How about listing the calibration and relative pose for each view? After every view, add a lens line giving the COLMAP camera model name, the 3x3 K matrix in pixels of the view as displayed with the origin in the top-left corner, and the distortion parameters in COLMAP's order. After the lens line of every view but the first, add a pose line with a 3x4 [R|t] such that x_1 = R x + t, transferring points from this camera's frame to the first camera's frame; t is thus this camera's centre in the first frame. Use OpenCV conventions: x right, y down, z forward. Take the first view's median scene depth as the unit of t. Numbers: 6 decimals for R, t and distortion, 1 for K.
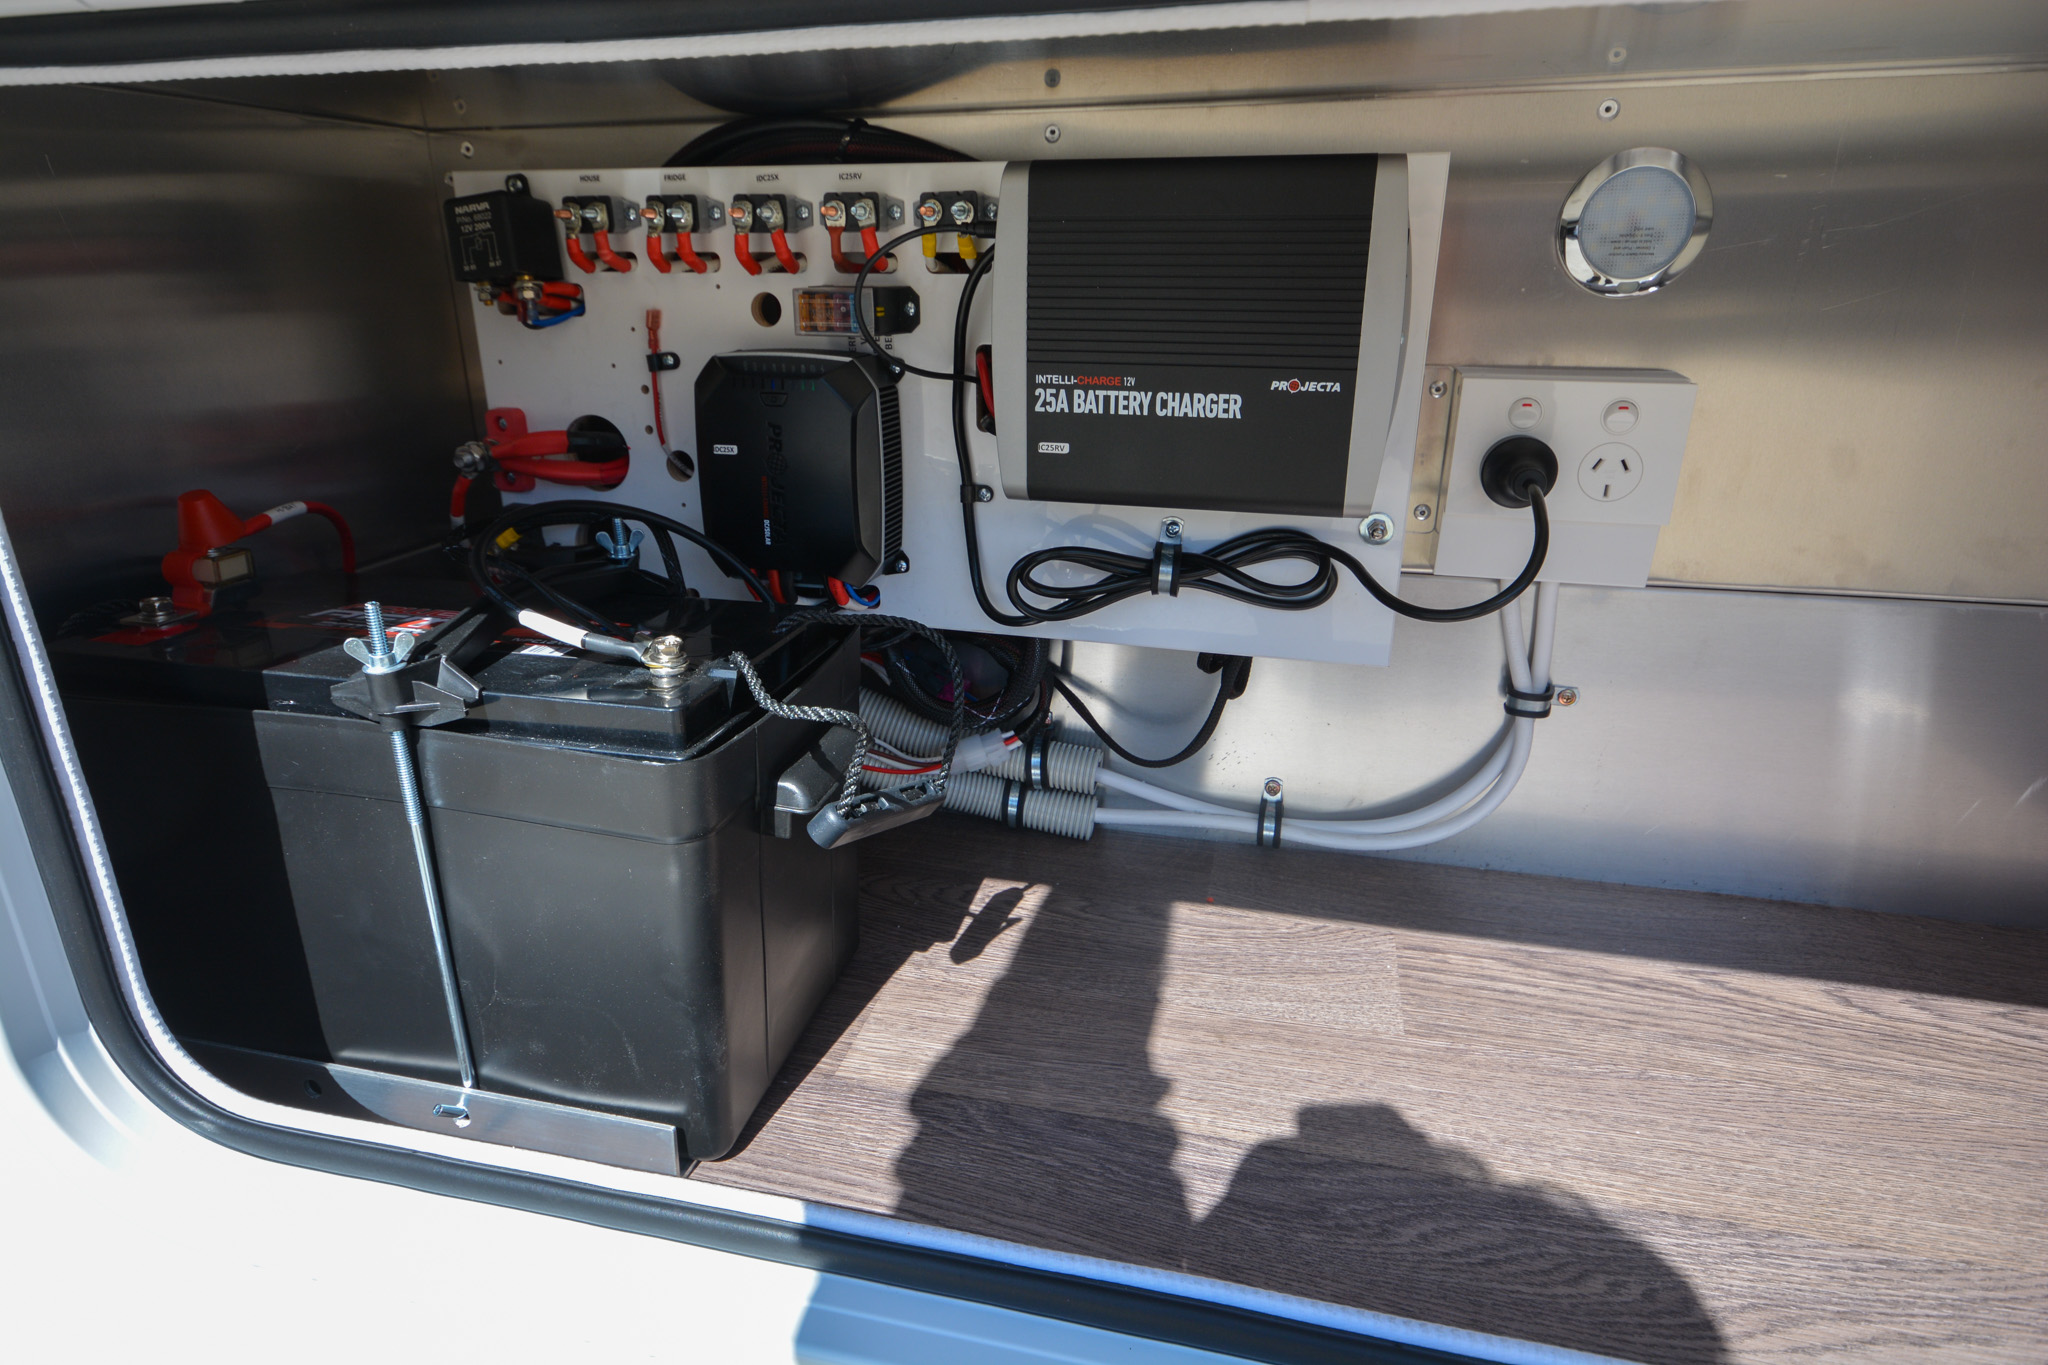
lens RADIAL K [[1184.9, 0, 1024.0], [0, 1184.9, 682.5], [0, 0, 1]] dist [0.013696, 0.001966]
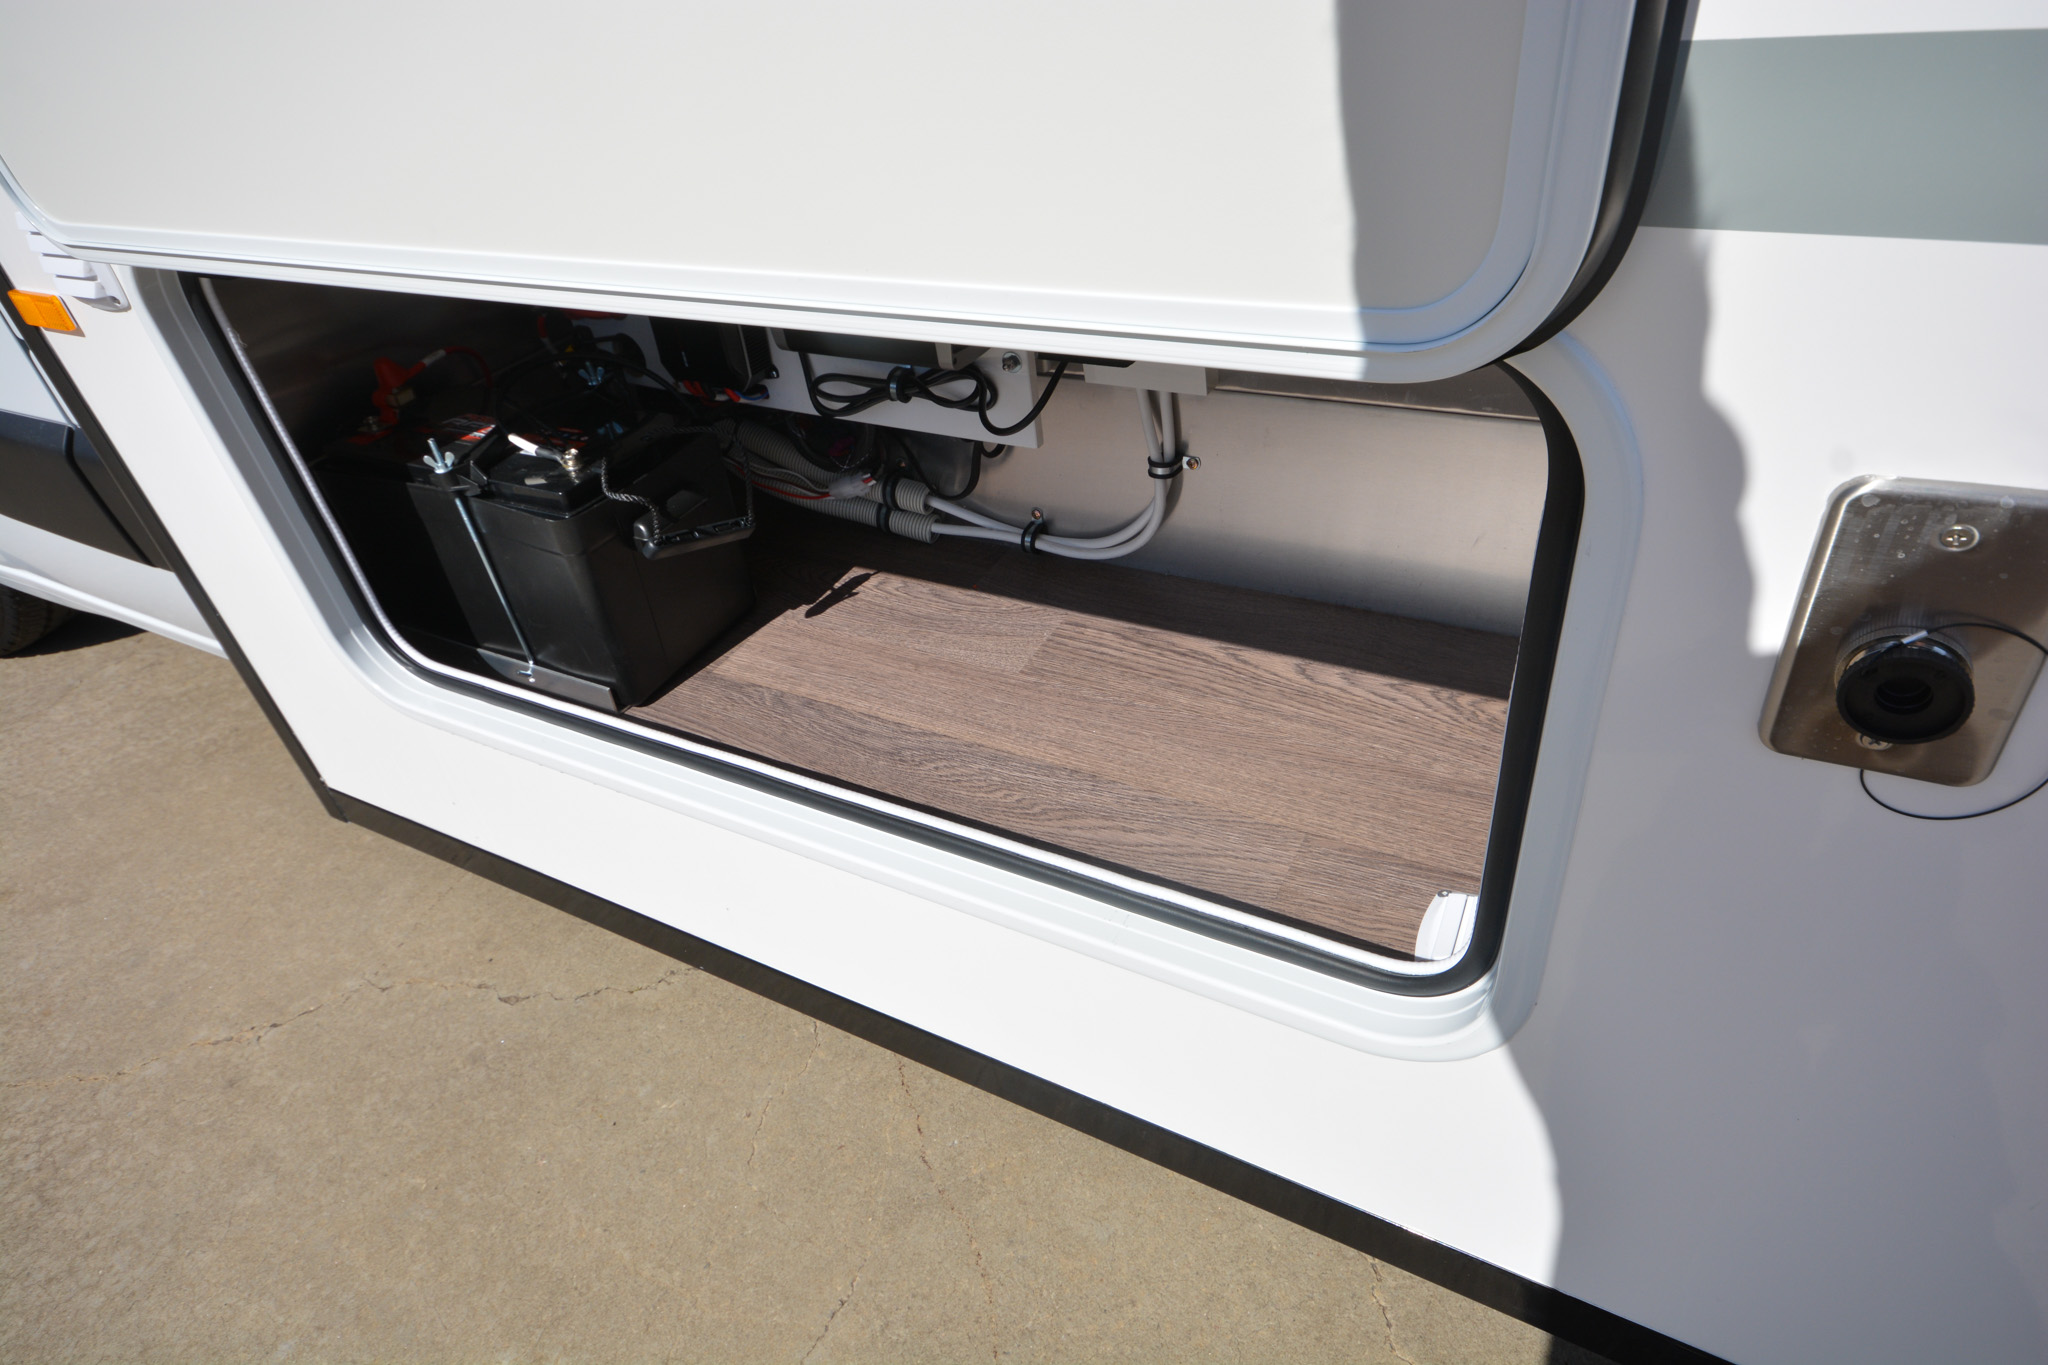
lens RADIAL K [[1184.9, 0, 1024.0], [0, 1184.9, 682.5], [0, 0, 1]] dist [0.013696, 0.001966]
pose [[0.958535, 0.070743, -0.276054, 0.928263], [0.015237, 0.954589, 0.297535, -0.231165], [0.284567, -0.289404, 0.913929, -0.655989]]
